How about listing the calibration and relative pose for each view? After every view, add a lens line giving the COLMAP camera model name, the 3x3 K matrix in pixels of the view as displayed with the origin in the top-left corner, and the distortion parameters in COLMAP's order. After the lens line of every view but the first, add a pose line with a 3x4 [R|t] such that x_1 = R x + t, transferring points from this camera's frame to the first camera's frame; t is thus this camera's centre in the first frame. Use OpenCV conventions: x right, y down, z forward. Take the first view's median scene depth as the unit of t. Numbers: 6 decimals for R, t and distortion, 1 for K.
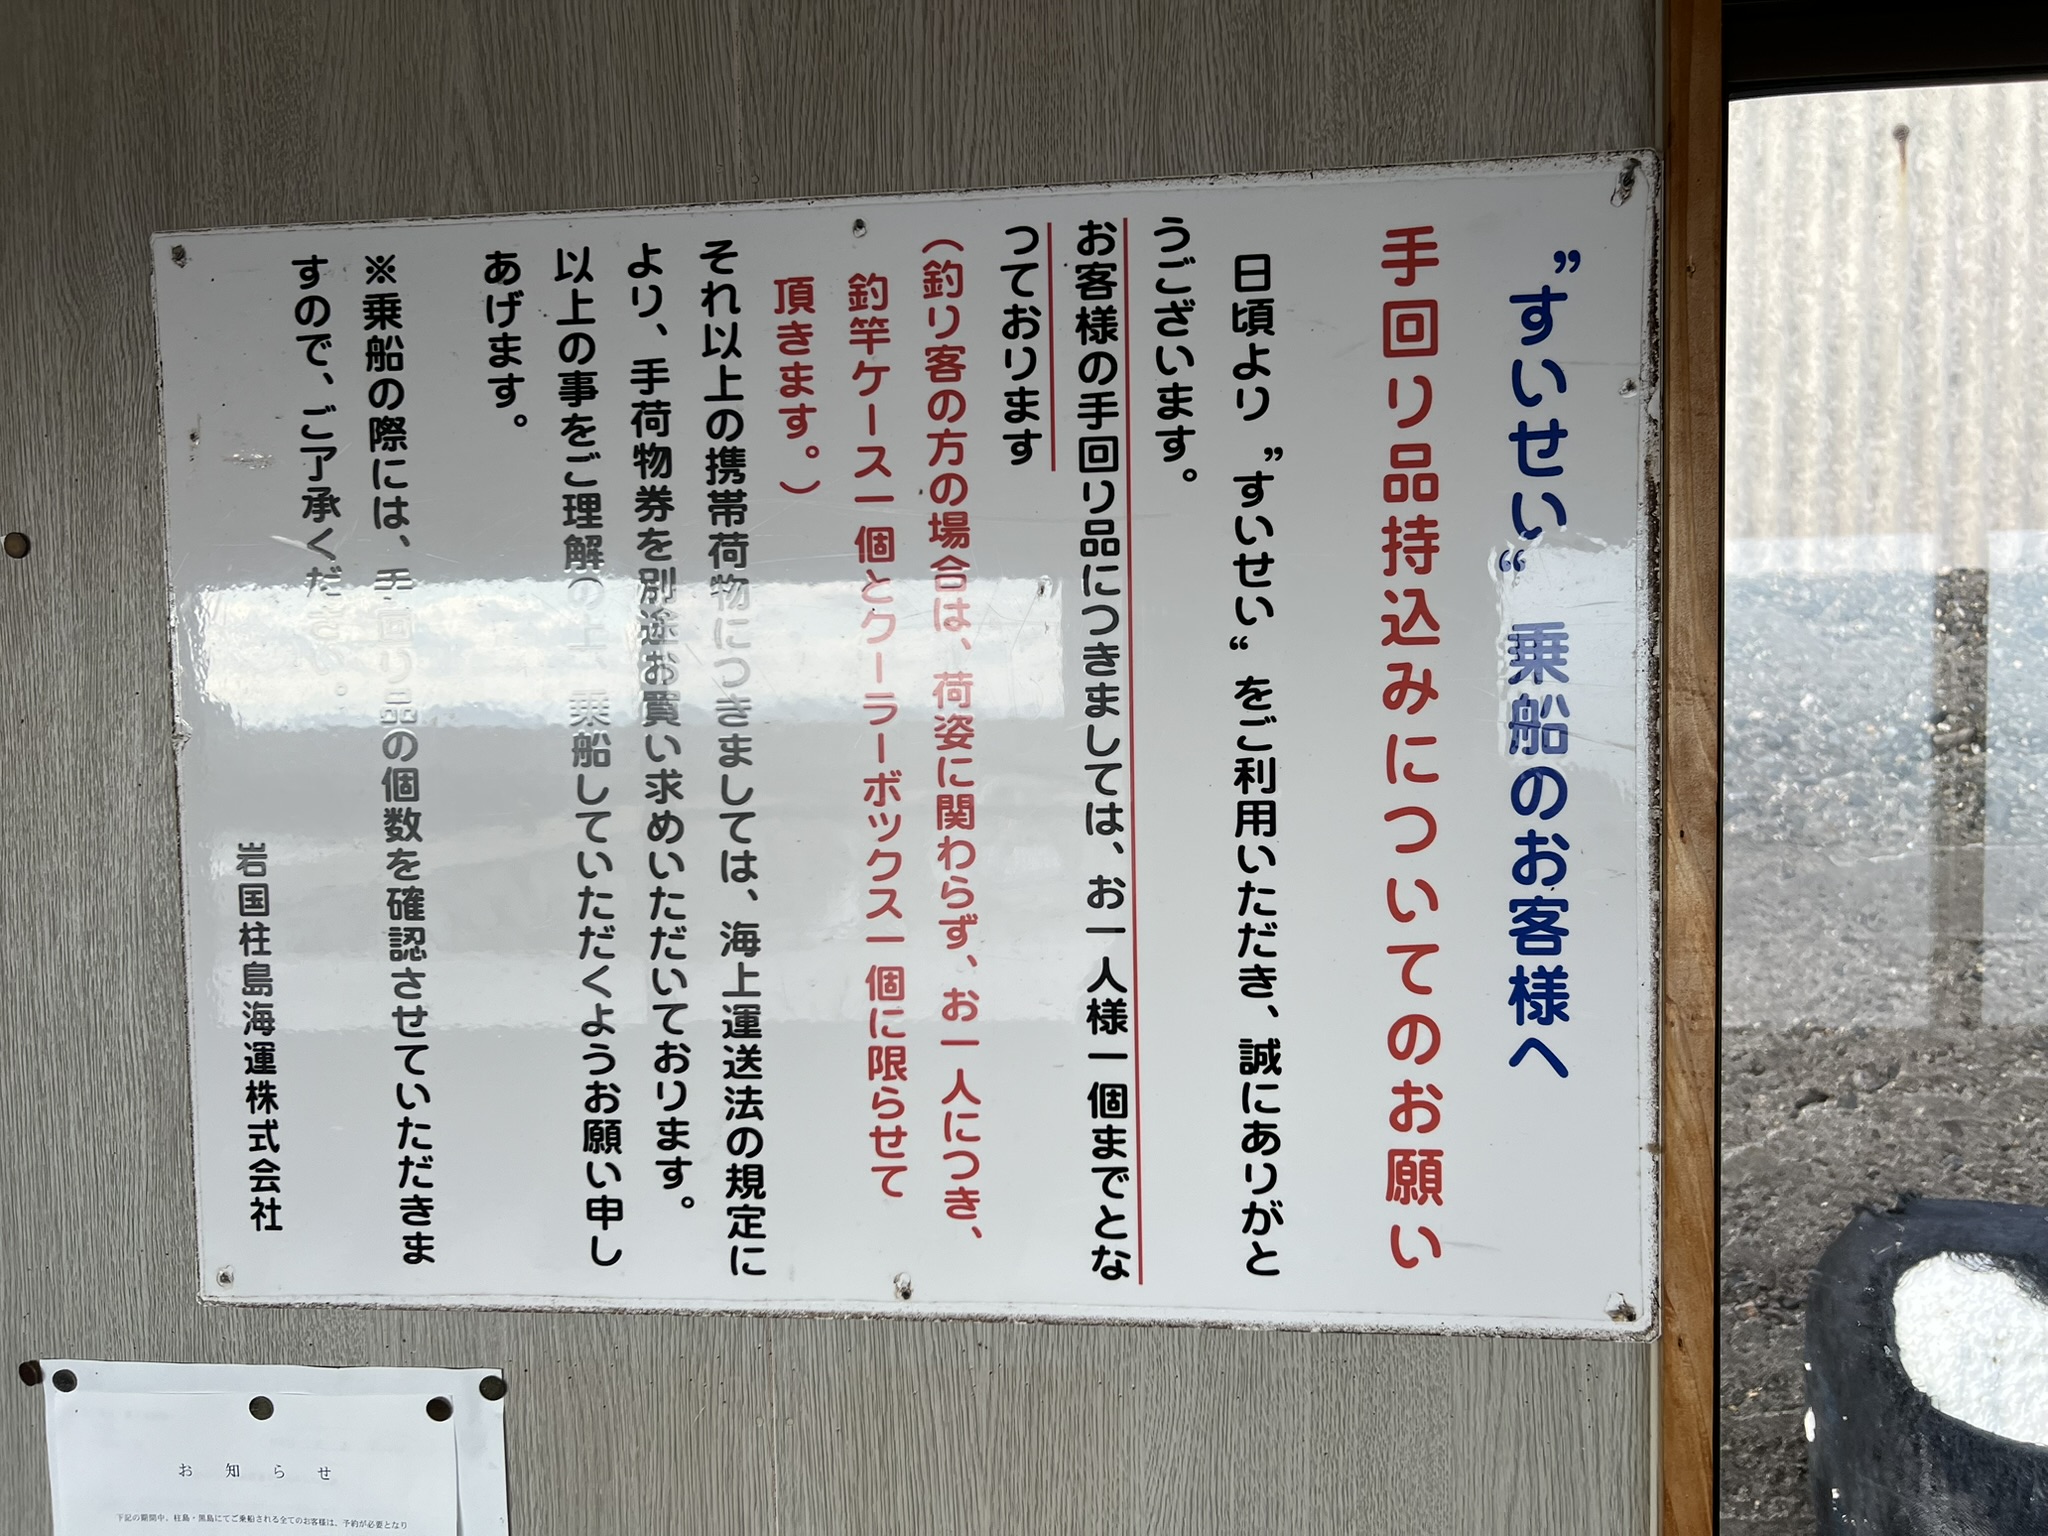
lens RADIAL K [[1555.8, 0, 1024.0], [0, 1555.8, 768.0], [0, 0, 1]] dist [0.080215, -0.119476]
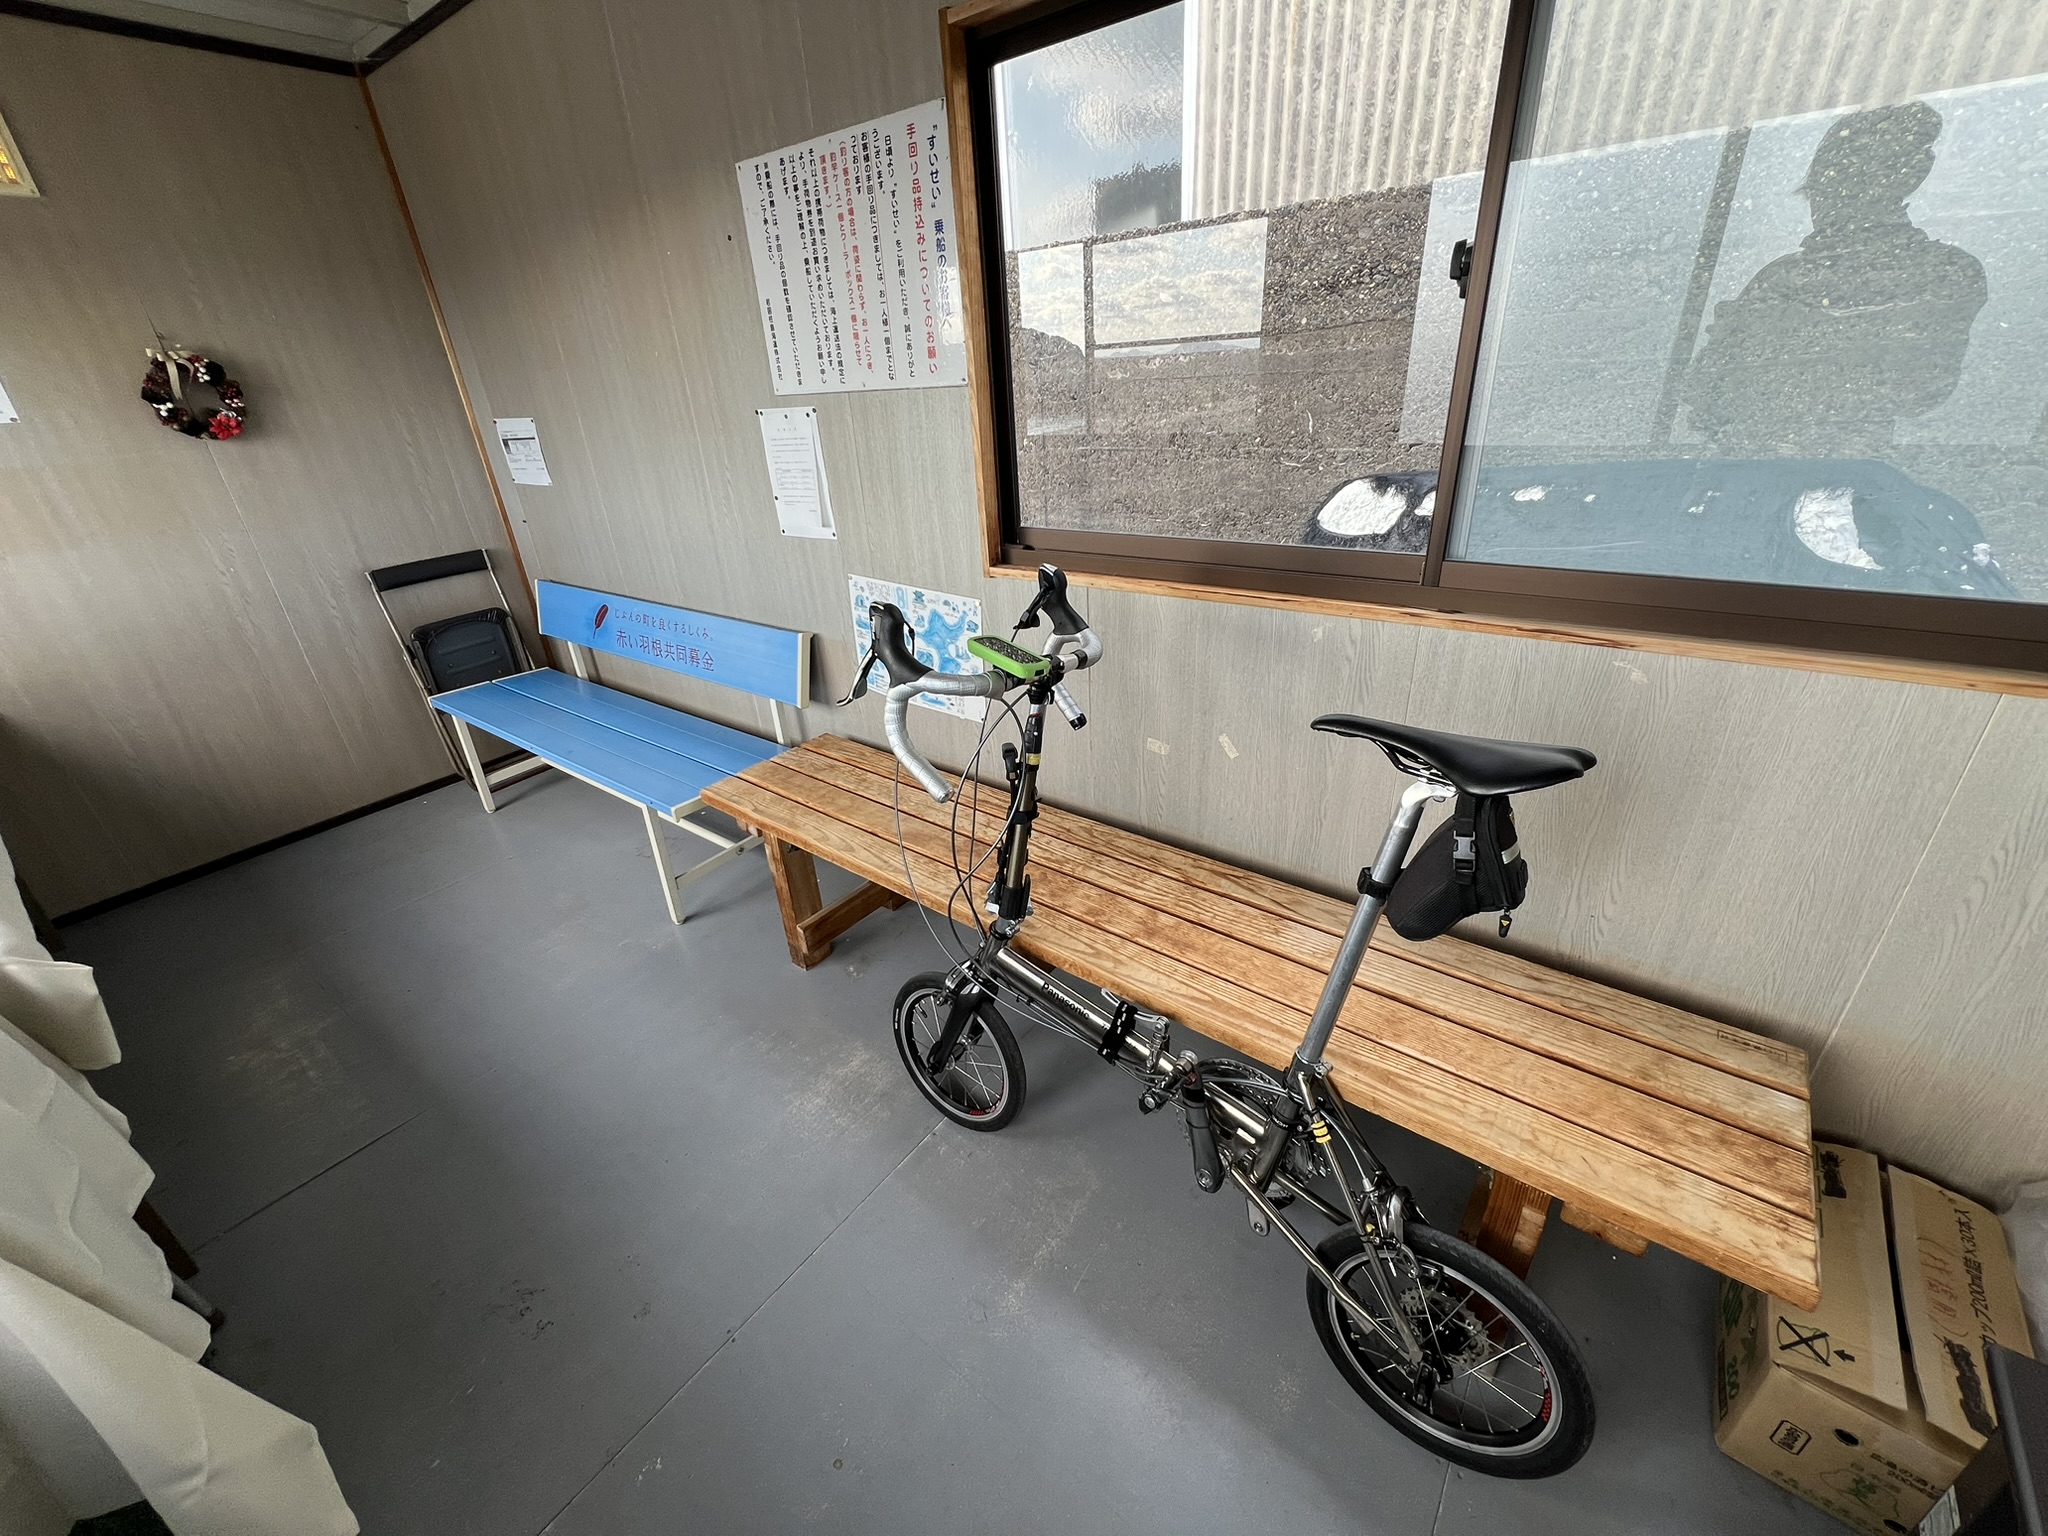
lens RADIAL K [[834.5, 0, 1011.6], [0, 834.5, 767.2], [0, 0, 1]] dist [0.001177, 0.000015]
pose [[0.853765, 0.194437, -0.482991, 1.971615], [0.021378, 0.913780, 0.405646, 0.385213], [0.520220, -0.356652, 0.775996, -1.386949]]
